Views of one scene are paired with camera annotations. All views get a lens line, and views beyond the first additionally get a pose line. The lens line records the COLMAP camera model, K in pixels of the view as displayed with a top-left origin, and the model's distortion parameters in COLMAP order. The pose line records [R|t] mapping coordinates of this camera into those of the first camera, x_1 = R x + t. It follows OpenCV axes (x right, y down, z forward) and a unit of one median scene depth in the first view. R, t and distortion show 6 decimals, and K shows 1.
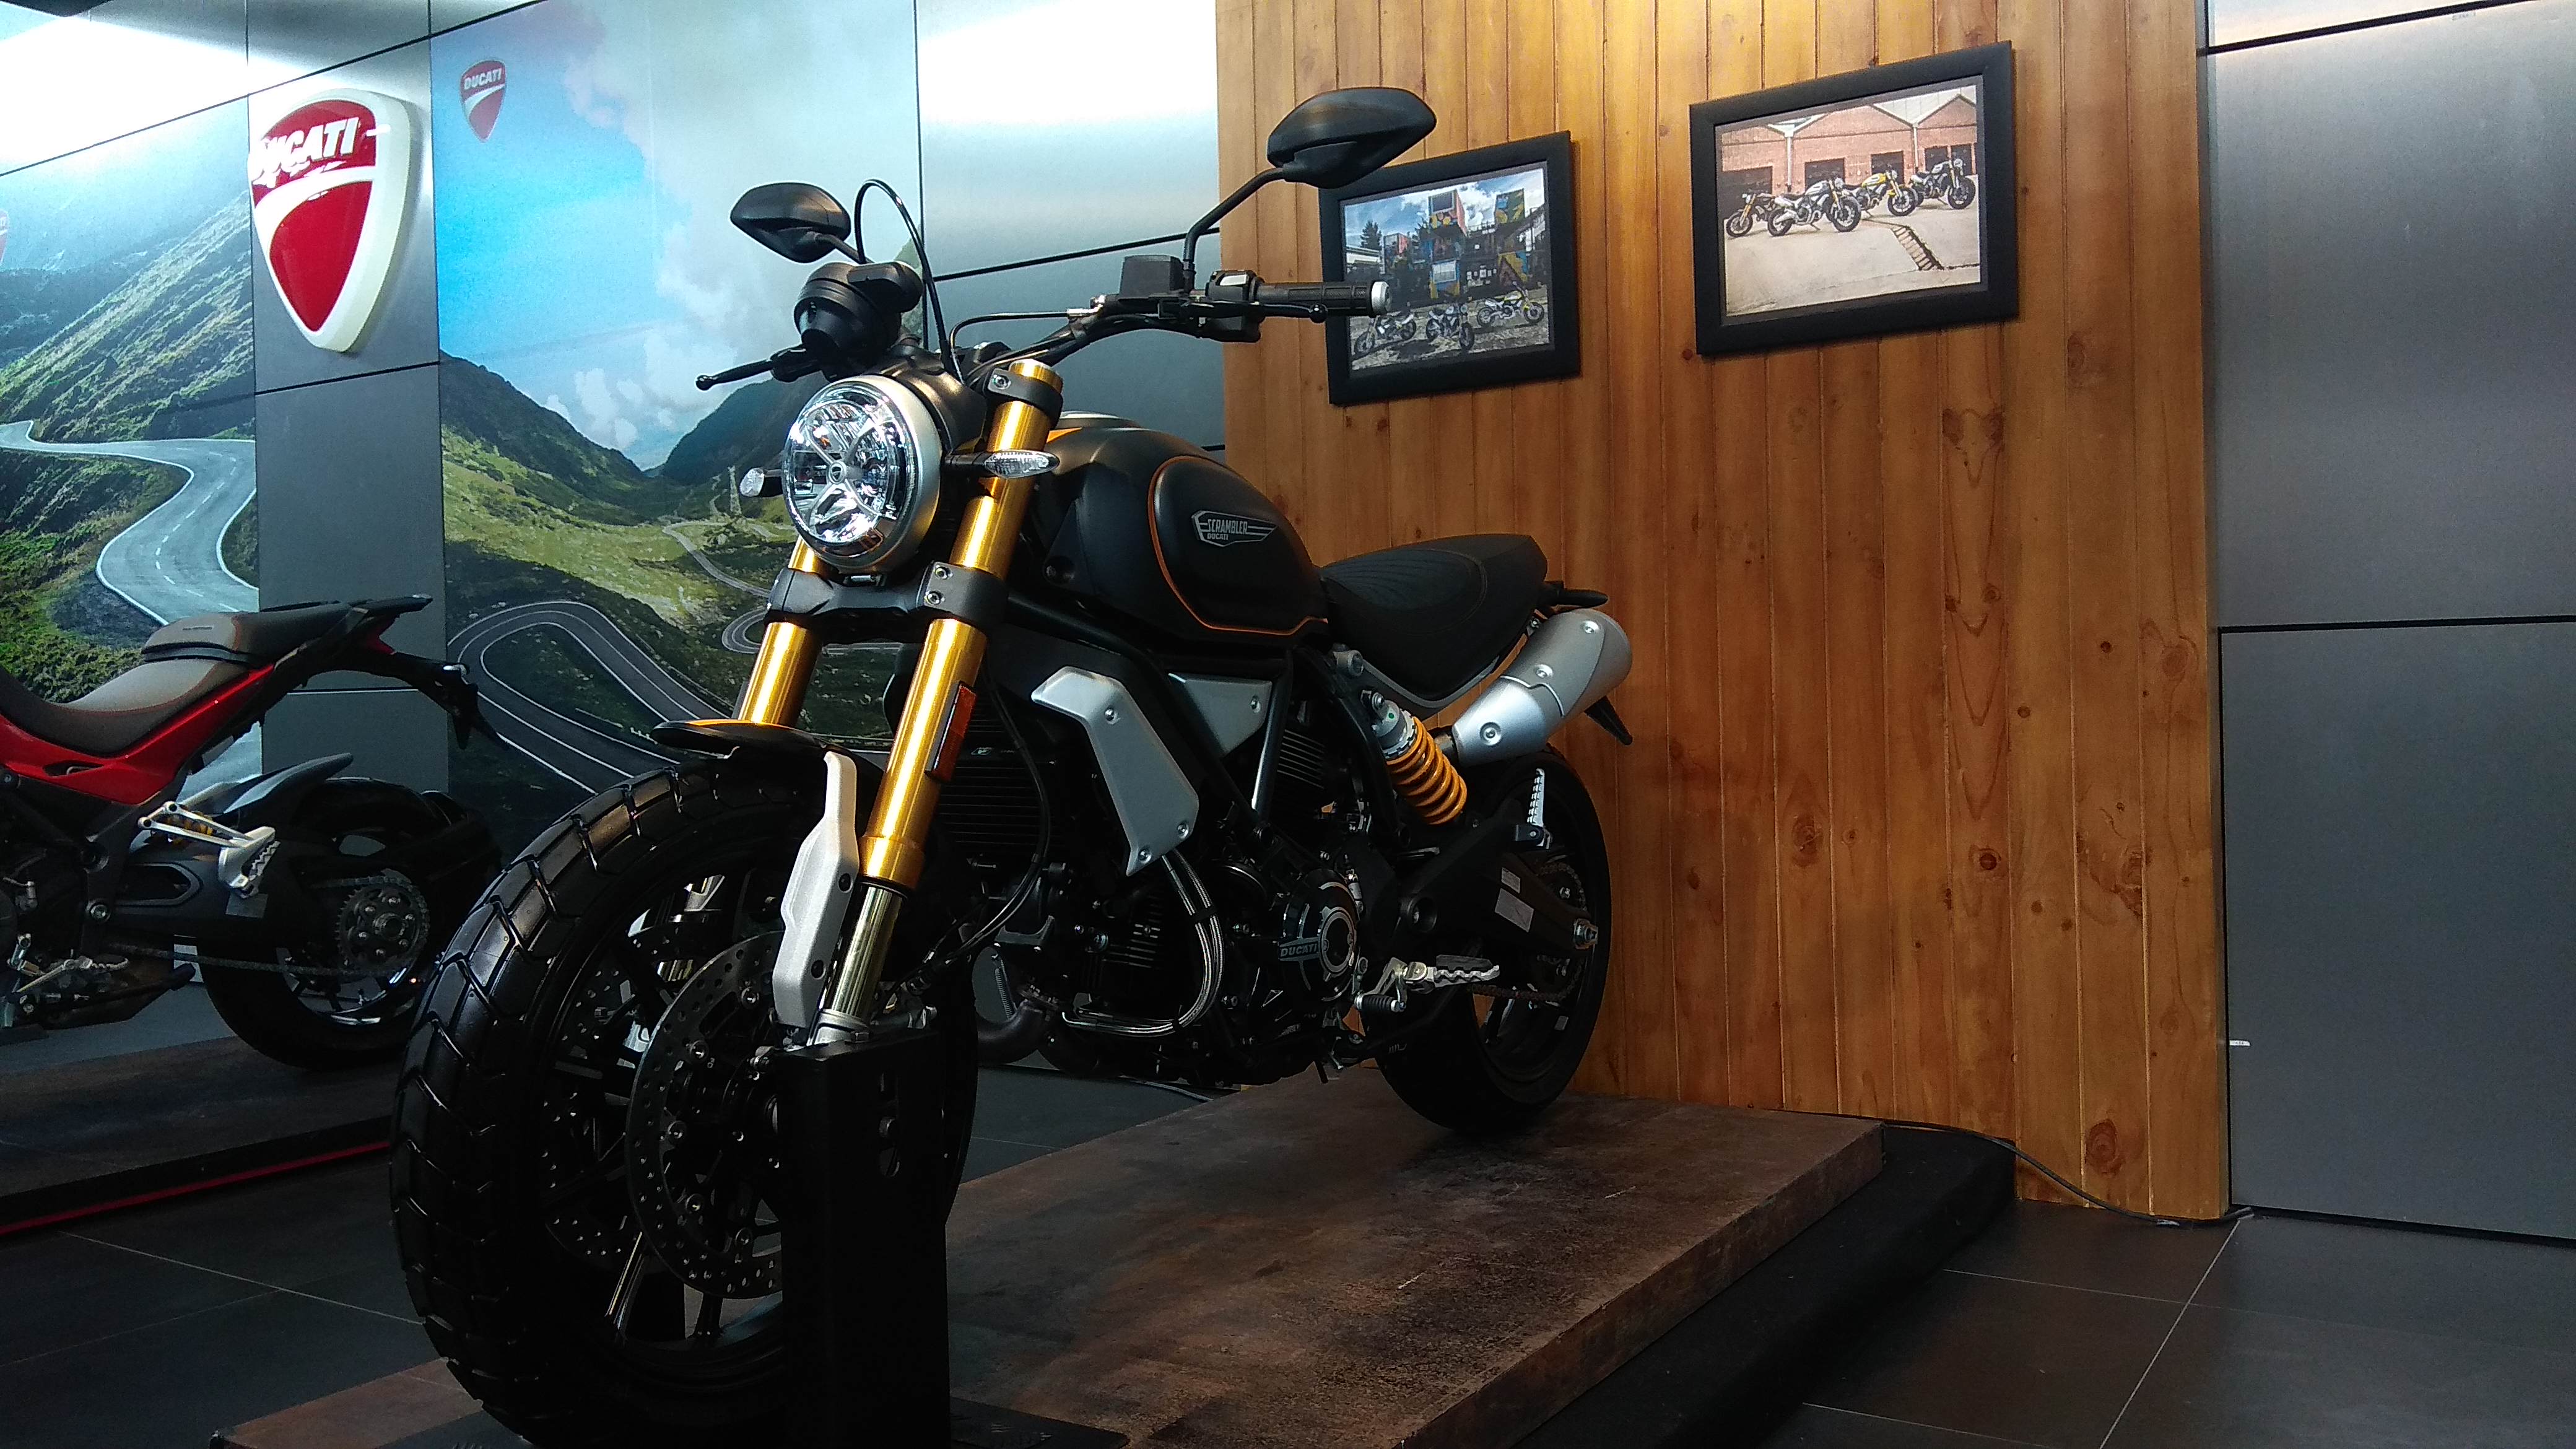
lens RADIAL K [[1959.2, 0, 1283.9], [0, 1959.2, 718.4], [0, 0, 1]] dist [0.040883, -0.025082]
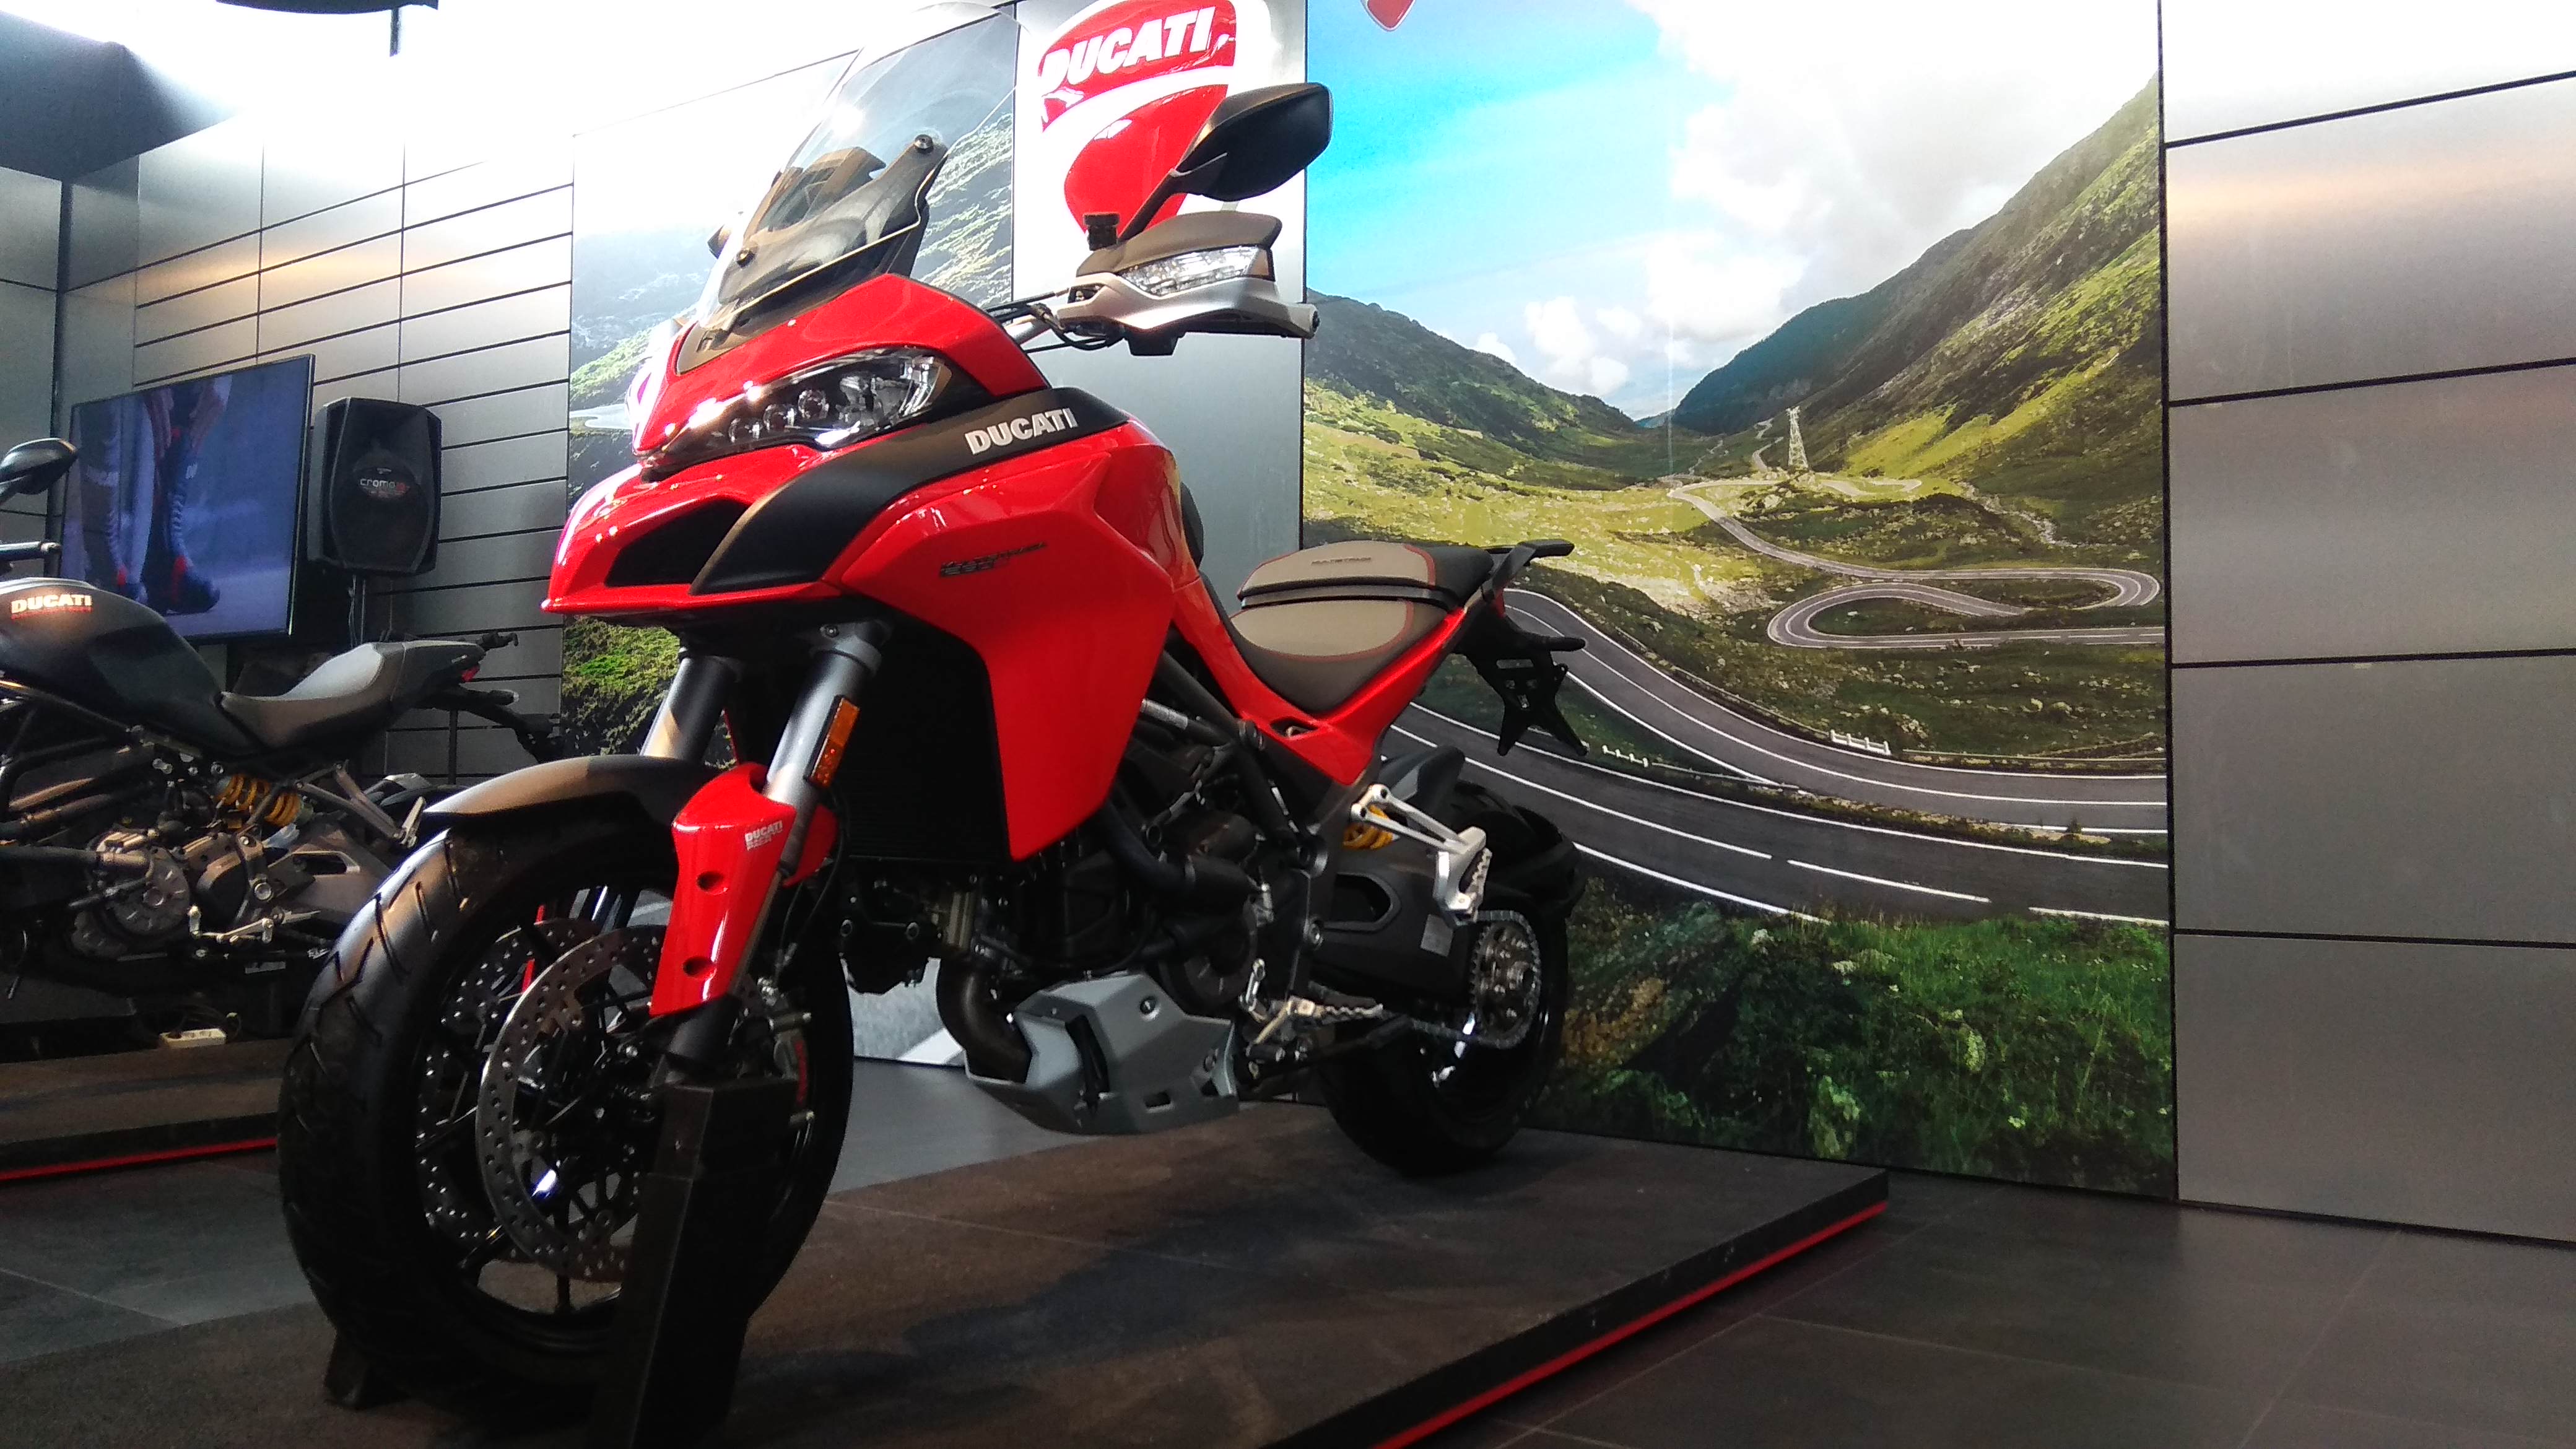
lens RADIAL K [[1959.2, 0, 1294.9], [0, 1959.2, 731.1], [0, 0, 1]] dist [0.040883, -0.025082]
pose [[0.999379, 0.022966, -0.026727, -0.438870], [-0.024694, 0.997499, -0.066229, 0.053532], [0.025140, 0.066848, 0.997446, 0.222506]]
